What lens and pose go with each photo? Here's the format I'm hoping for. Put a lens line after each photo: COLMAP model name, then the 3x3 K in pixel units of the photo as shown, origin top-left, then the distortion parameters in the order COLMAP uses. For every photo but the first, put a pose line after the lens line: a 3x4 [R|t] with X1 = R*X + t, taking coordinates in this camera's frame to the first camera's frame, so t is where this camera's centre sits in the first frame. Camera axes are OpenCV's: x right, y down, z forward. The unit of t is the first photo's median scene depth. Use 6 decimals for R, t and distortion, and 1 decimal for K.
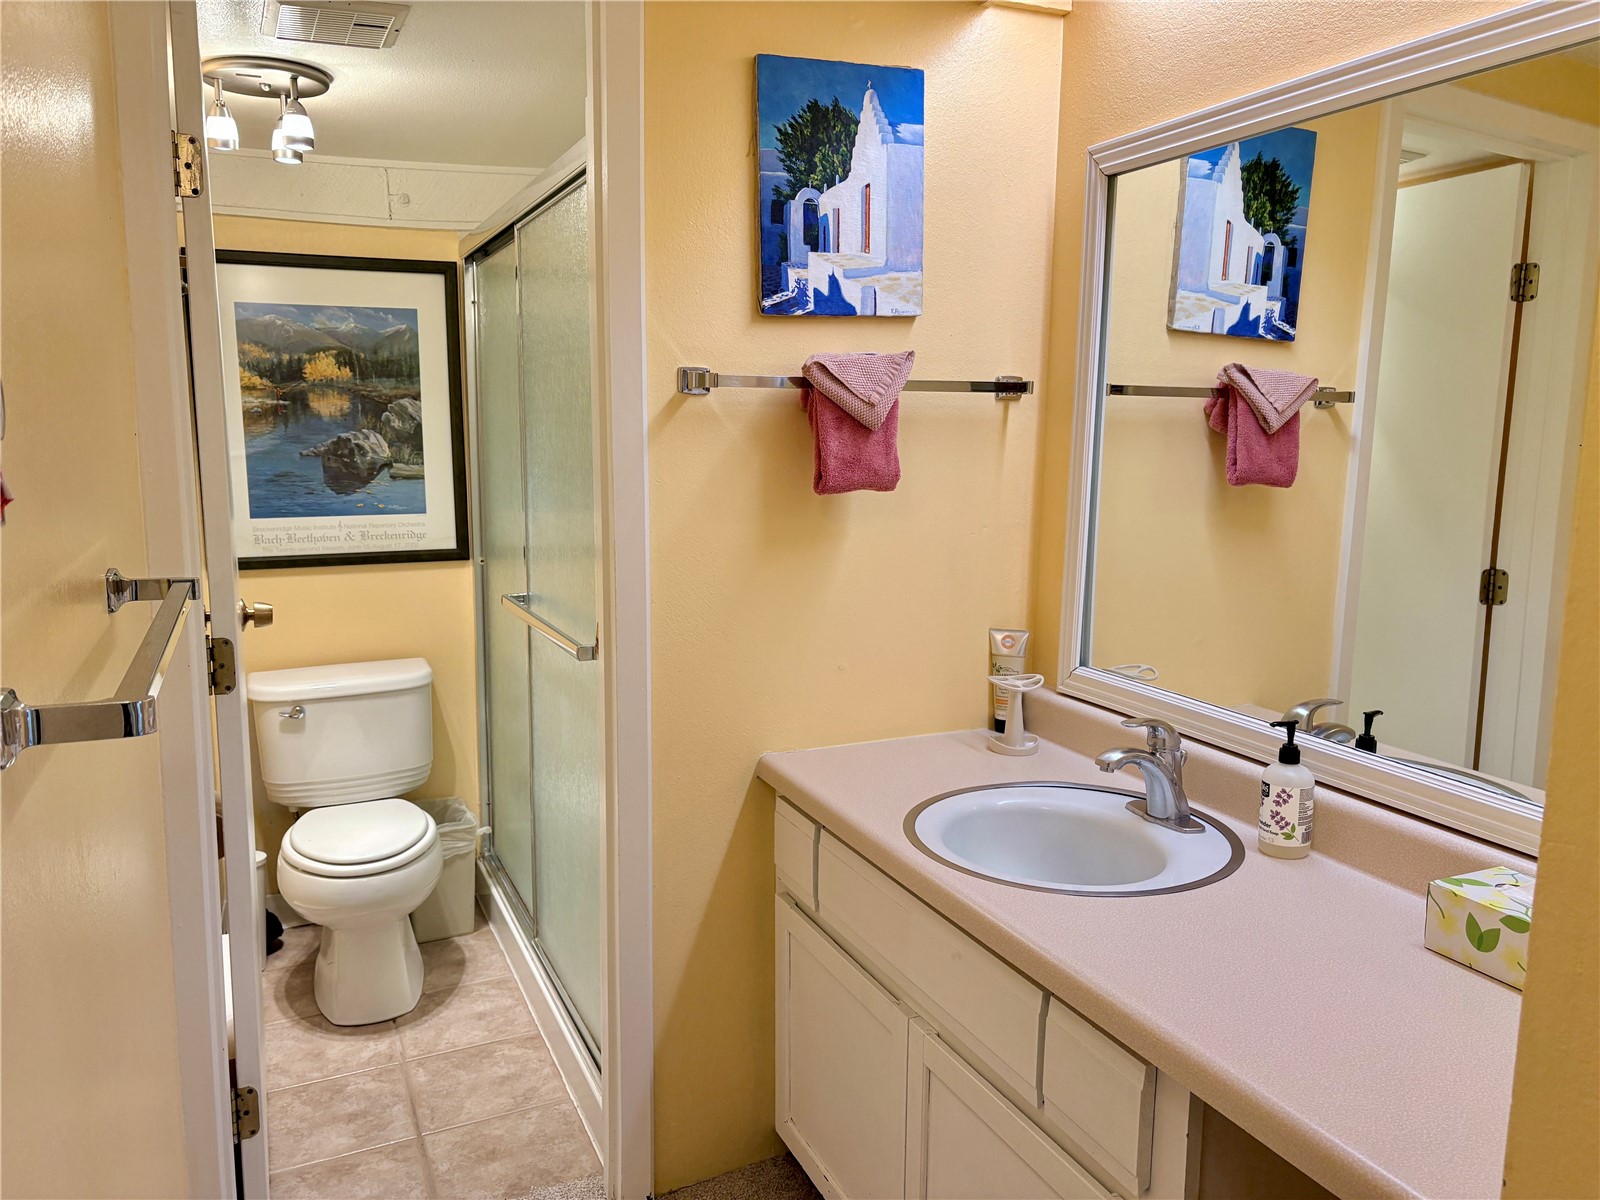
lens RADIAL K [[1235.9, 0, 811.1], [0, 1235.9, 593.5], [0, 0, 1]] dist [0.001772, 0.004000]
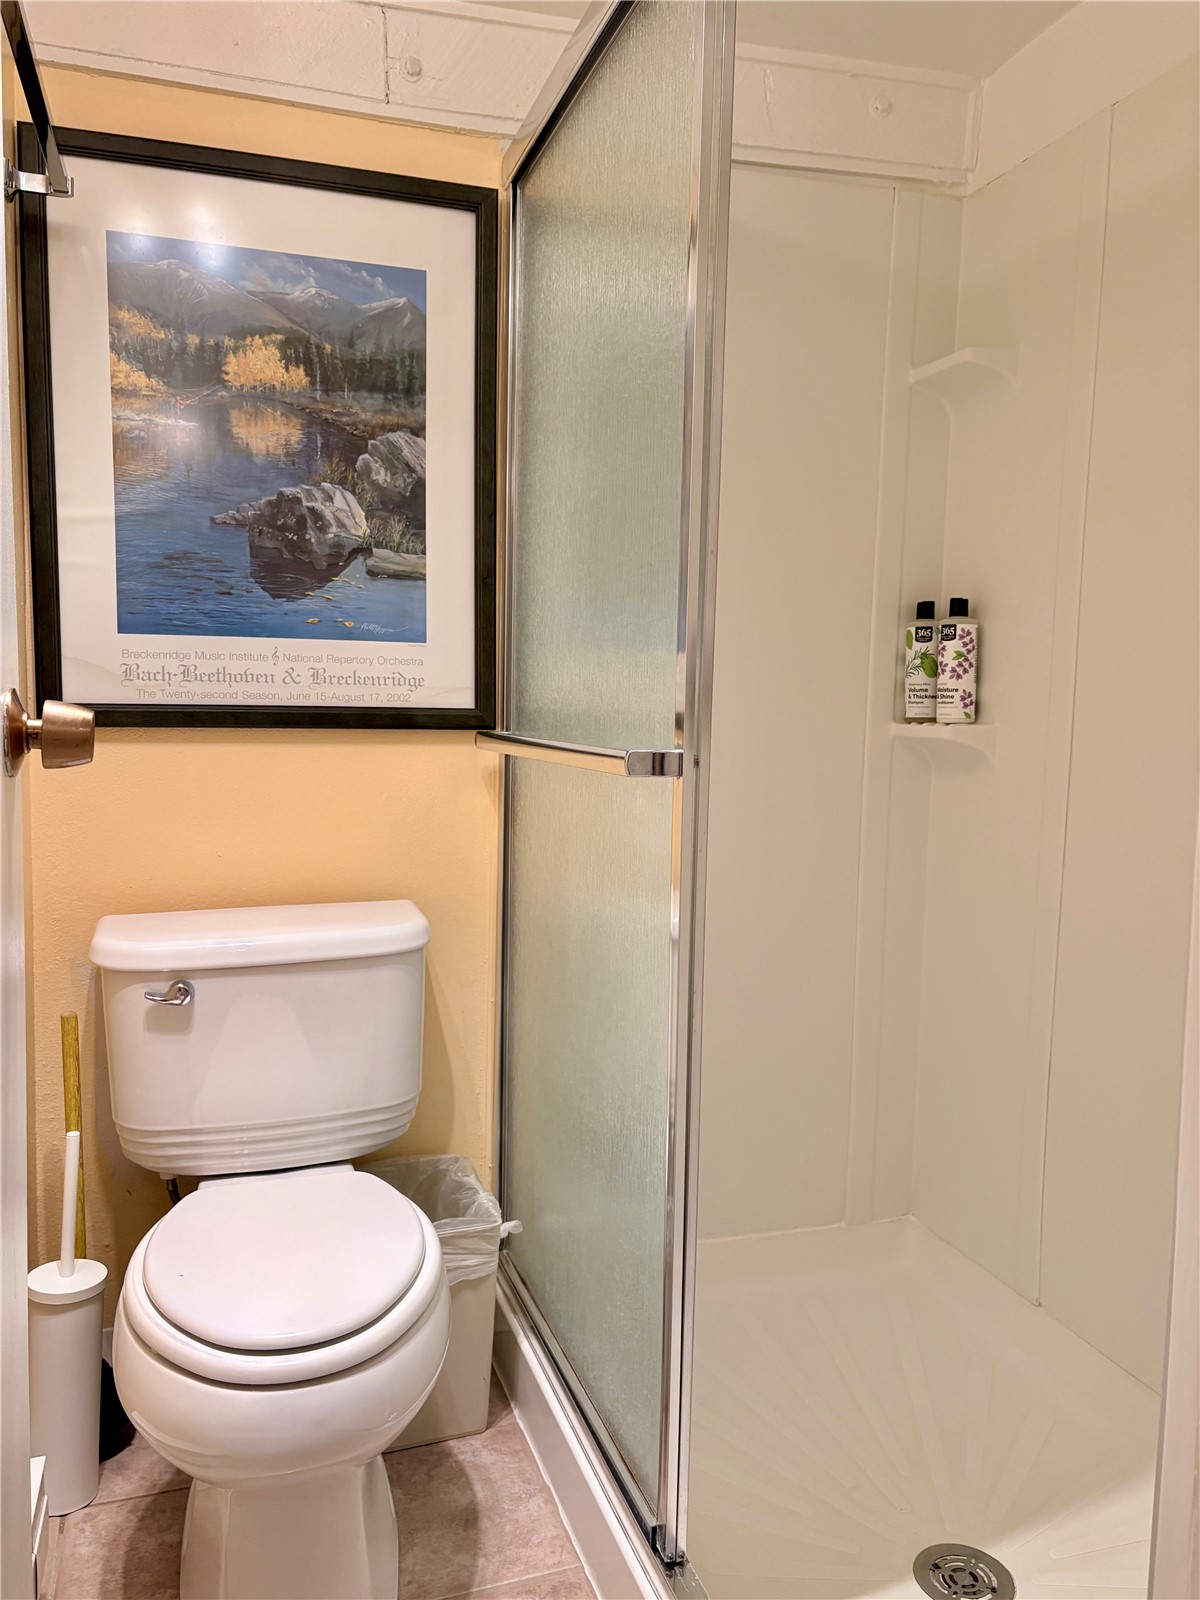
lens RADIAL K [[1235.9, 0, 600.0], [0, 1235.9, 800.0], [0, 0, 1]] dist [0.001772, 0.004000]
pose [[0.992966, 0.017184, -0.117149, -0.172289], [-0.025928, 0.996956, -0.073533, 0.046513], [0.115528, 0.076053, 0.990388, 0.477421]]
